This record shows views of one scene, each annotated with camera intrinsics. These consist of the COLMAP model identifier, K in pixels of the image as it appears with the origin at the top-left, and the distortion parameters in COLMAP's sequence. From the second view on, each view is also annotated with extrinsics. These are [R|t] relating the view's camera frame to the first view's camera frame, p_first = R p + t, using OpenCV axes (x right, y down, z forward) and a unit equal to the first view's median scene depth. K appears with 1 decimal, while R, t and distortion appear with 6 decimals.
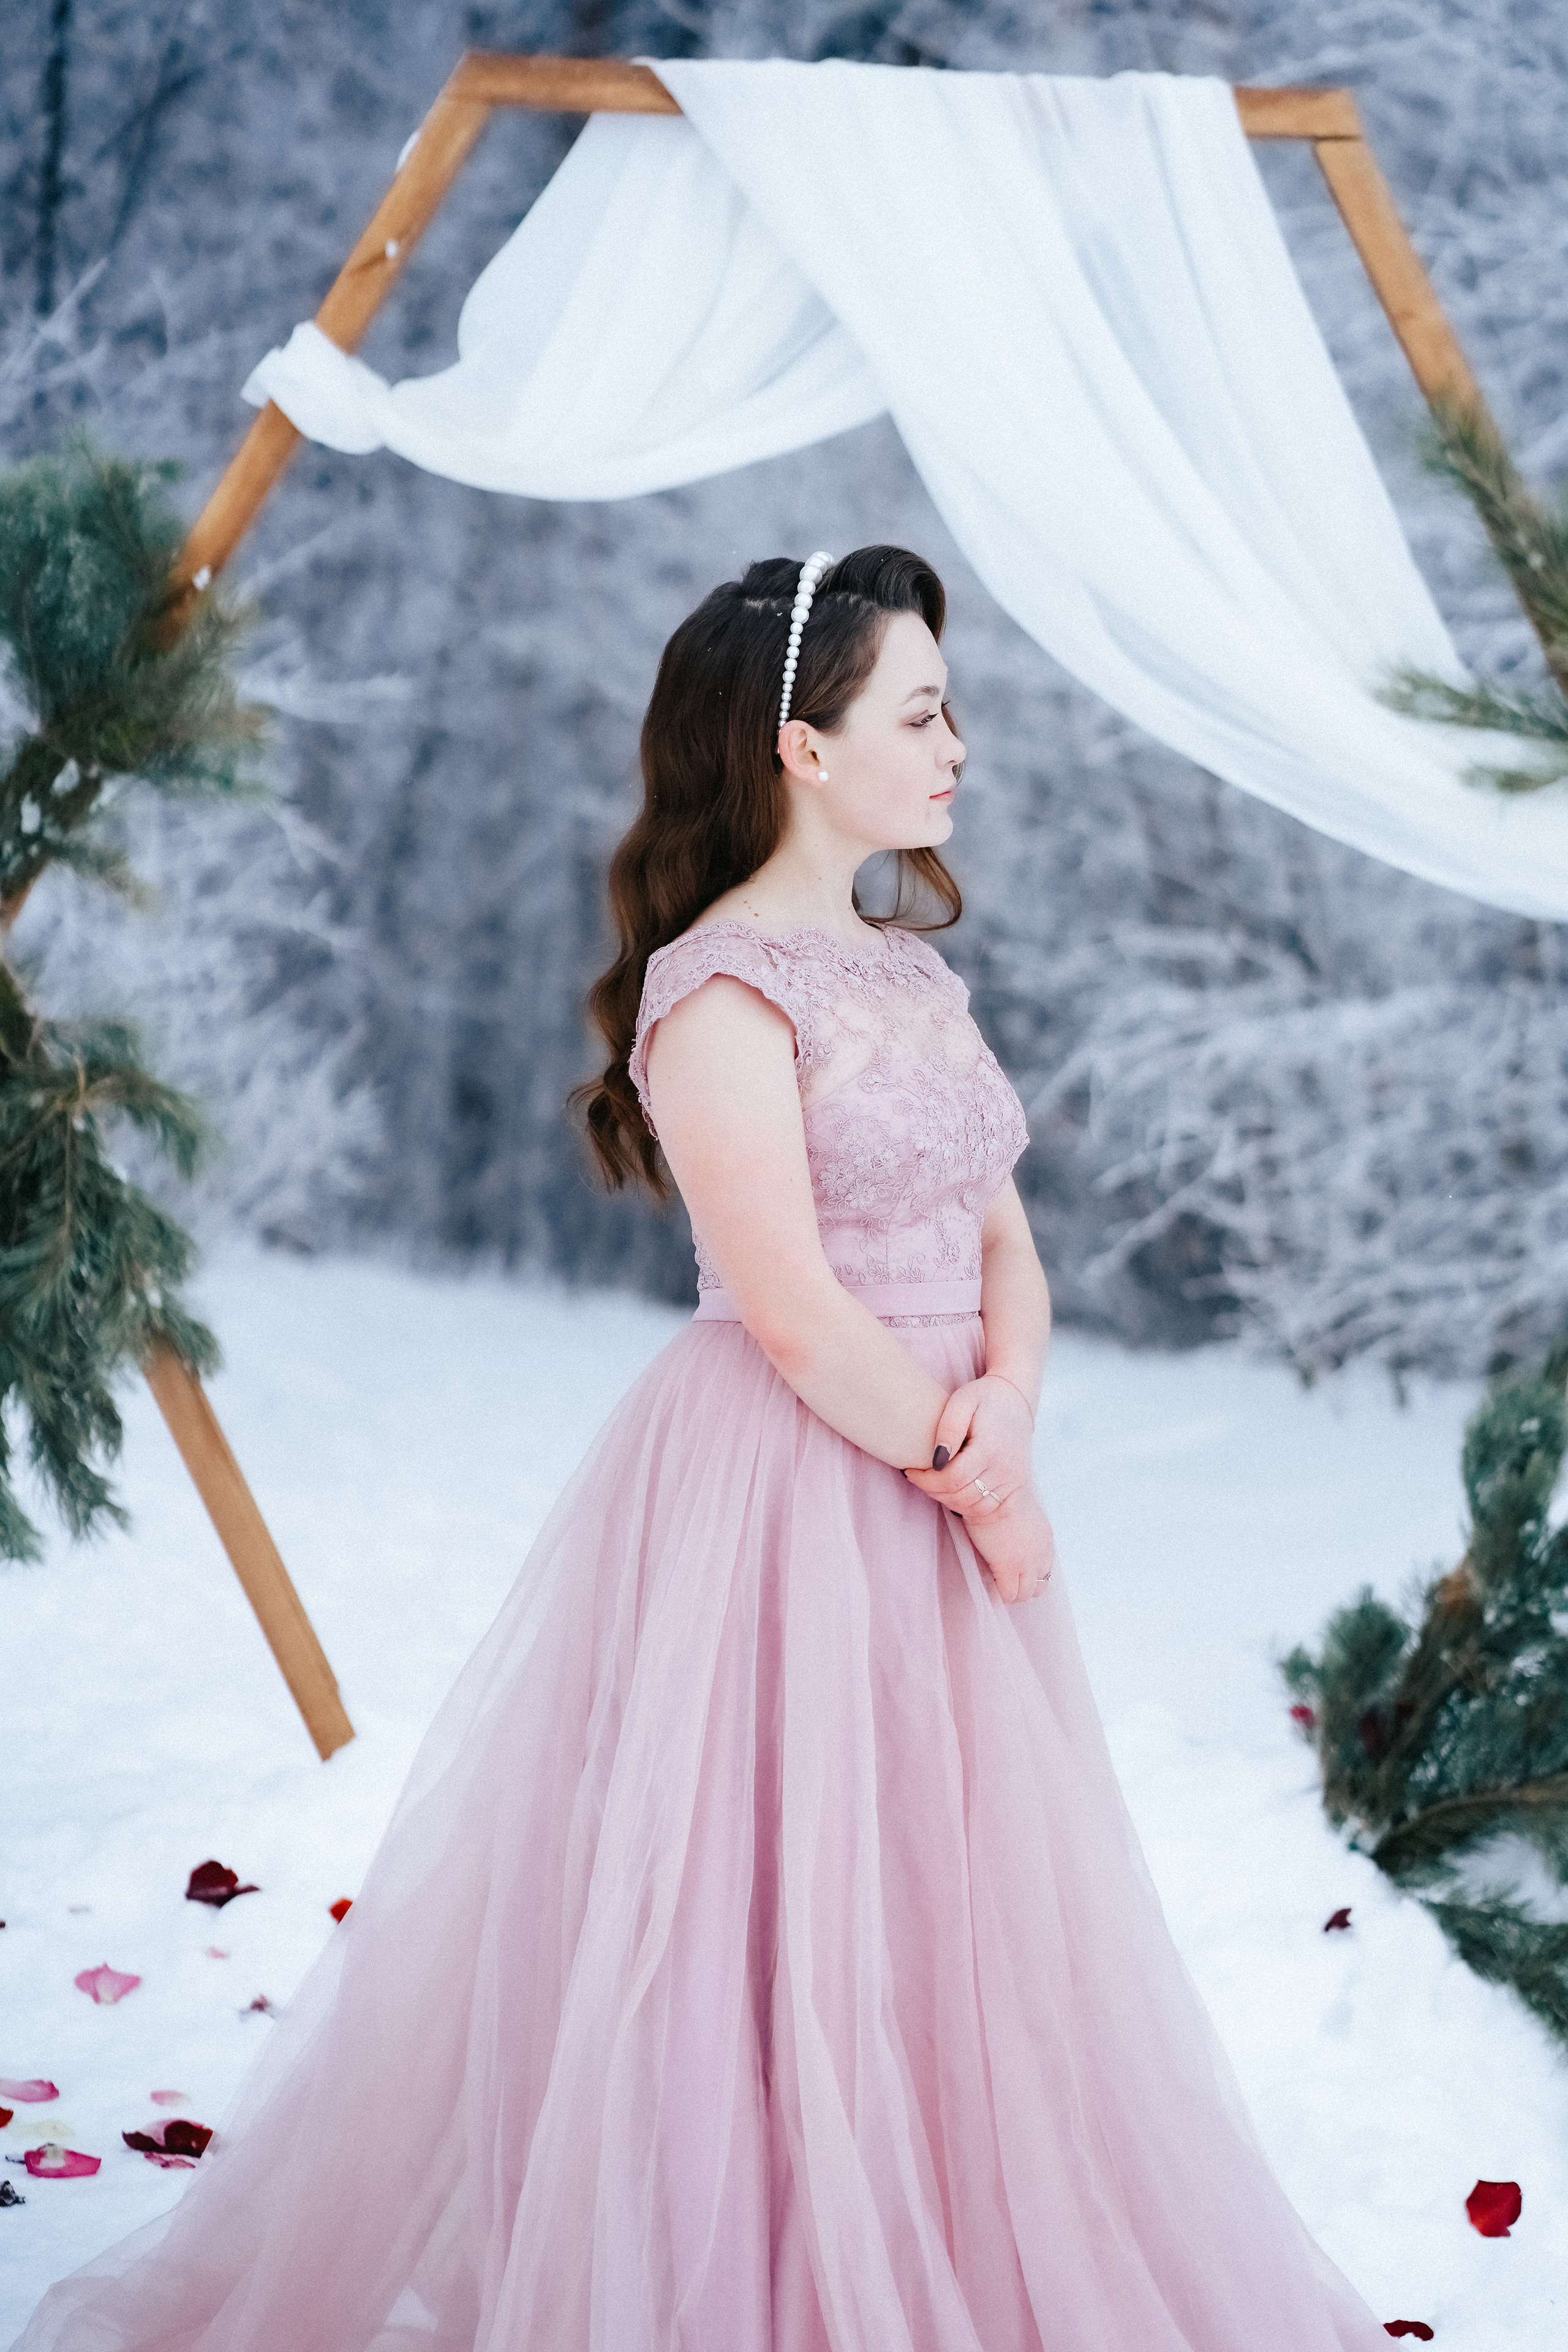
lens RADIAL K [[5696.2, 0, 770.0], [0, 5696.2, 1200.7], [0, 0, 1]] dist [0.604068, 0.000000]
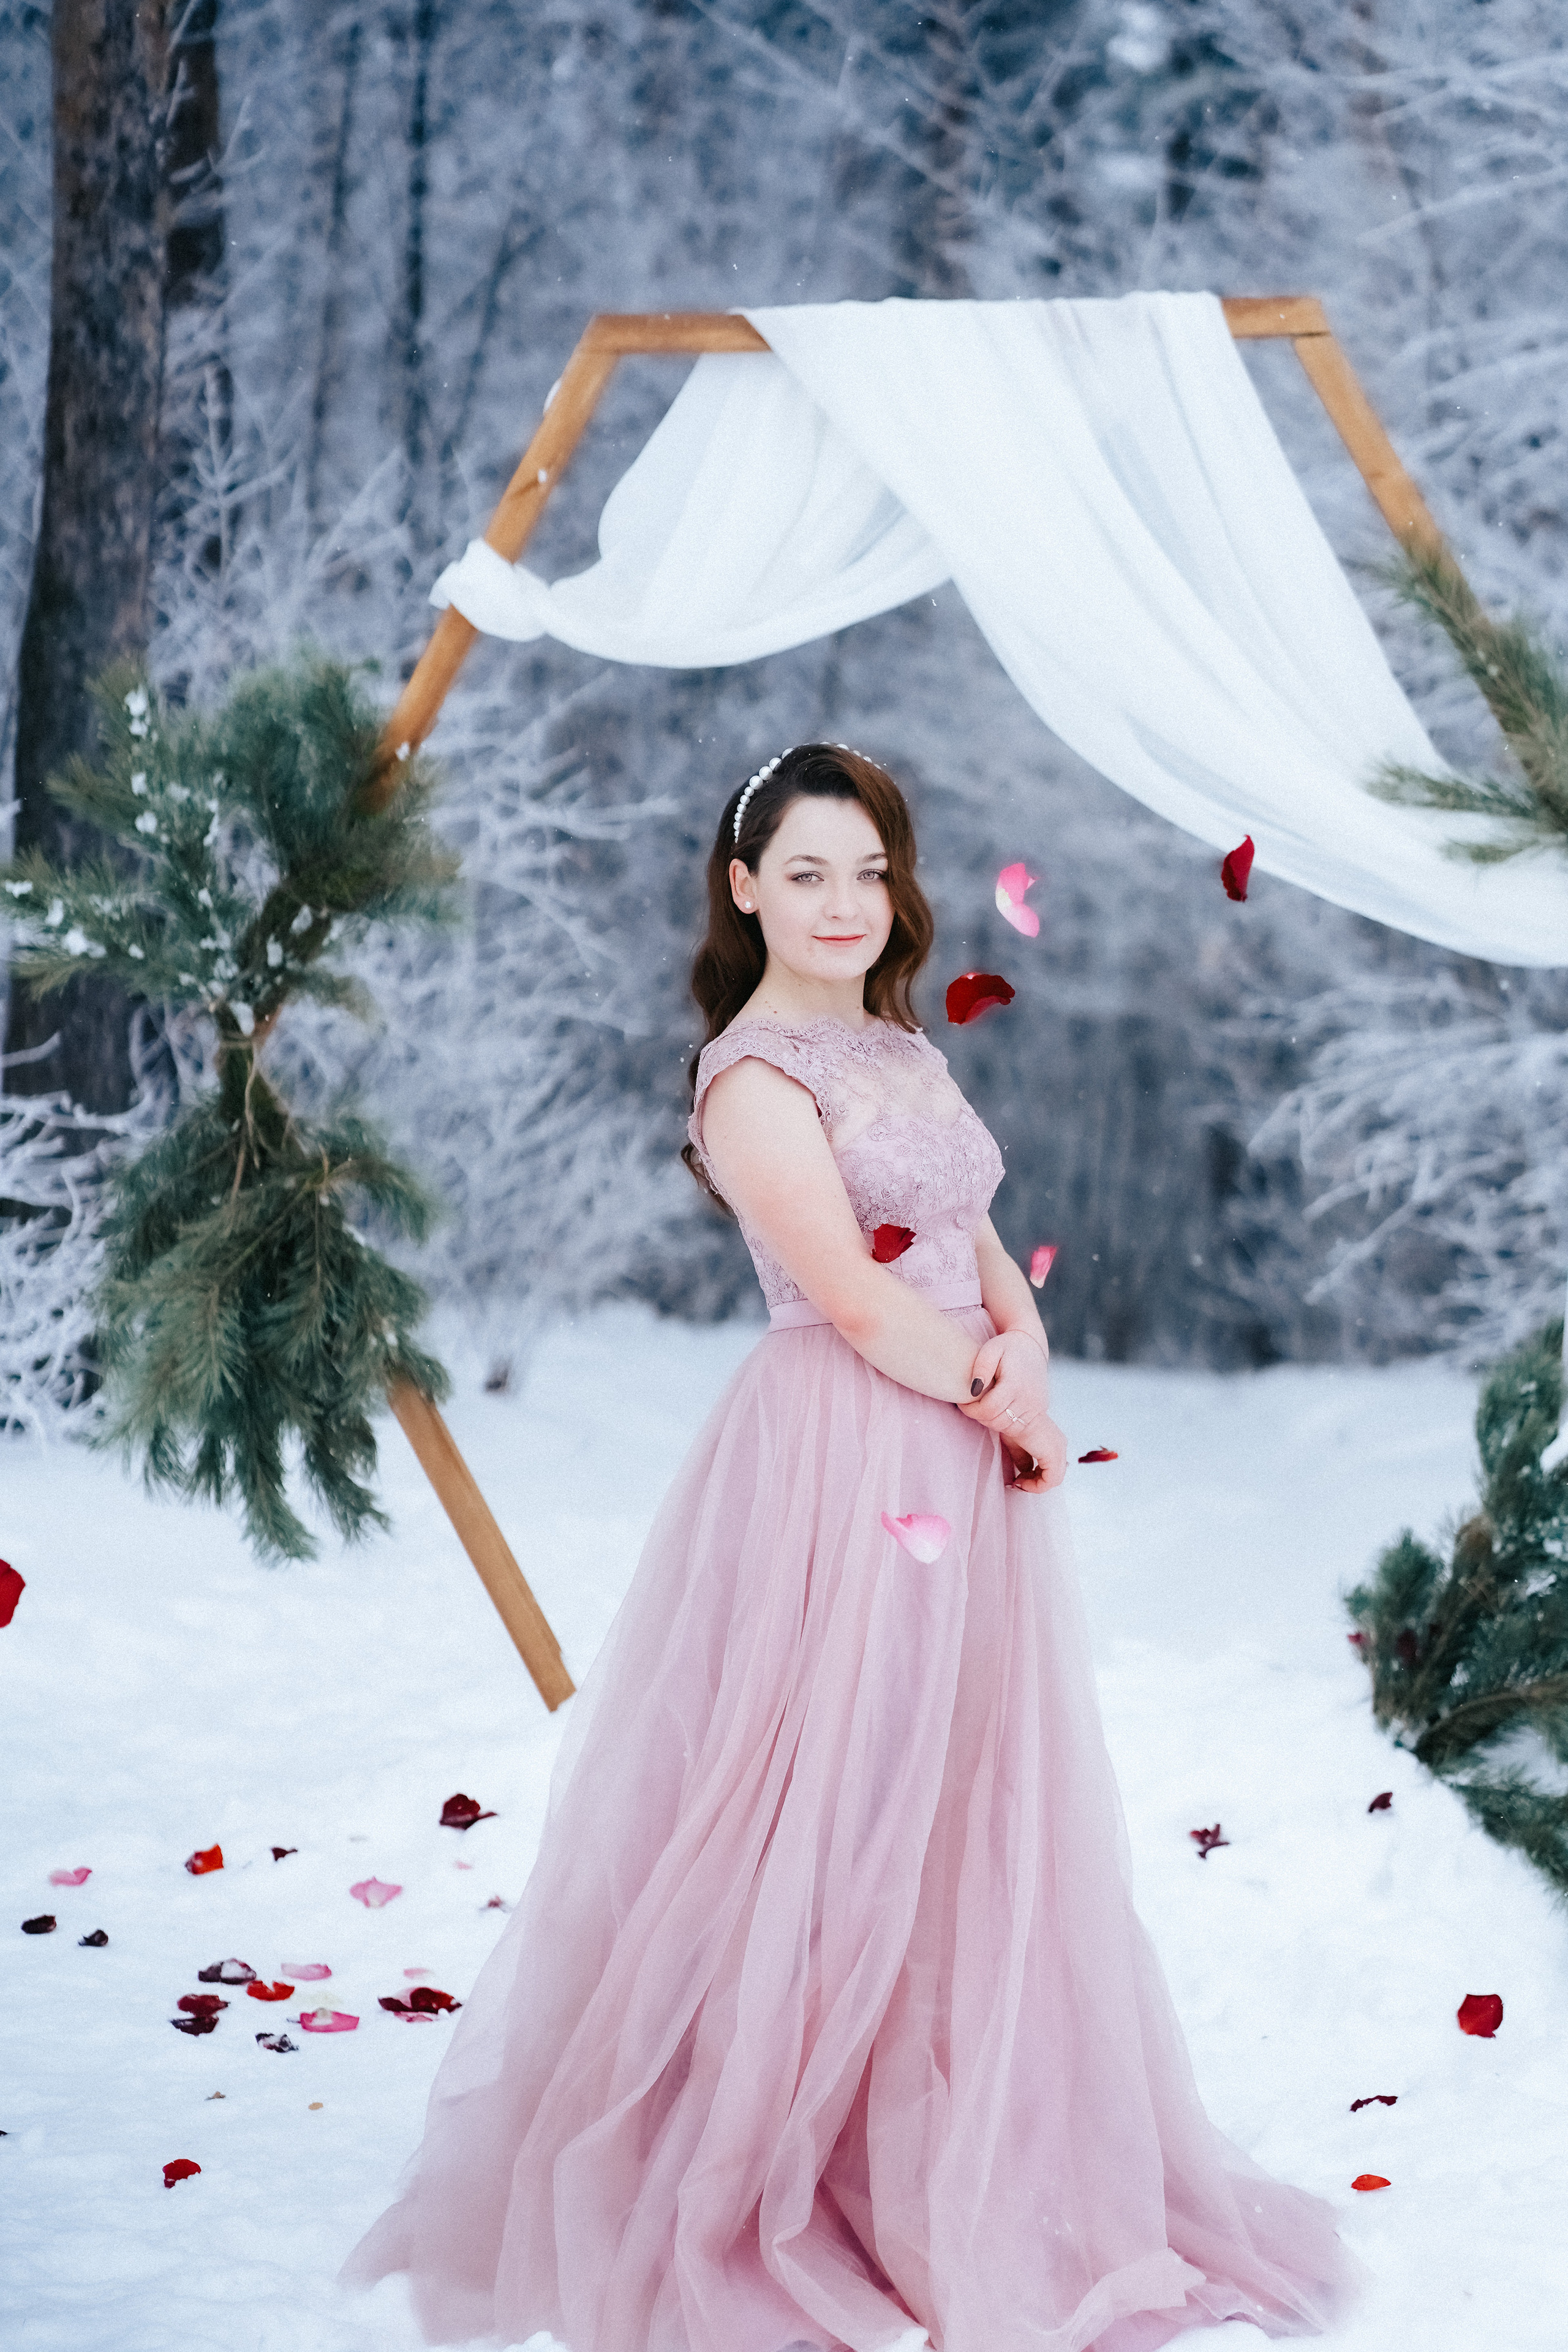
lens RADIAL K [[5696.2, 0, 757.1], [0, 5696.2, 1217.5], [0, 0, 1]] dist [0.604068, 0.000000]
pose [[0.995065, -0.052485, -0.084209, 0.074262], [0.051776, 0.998603, -0.010574, 0.007946], [0.084646, 0.006162, 0.996392, -0.208666]]
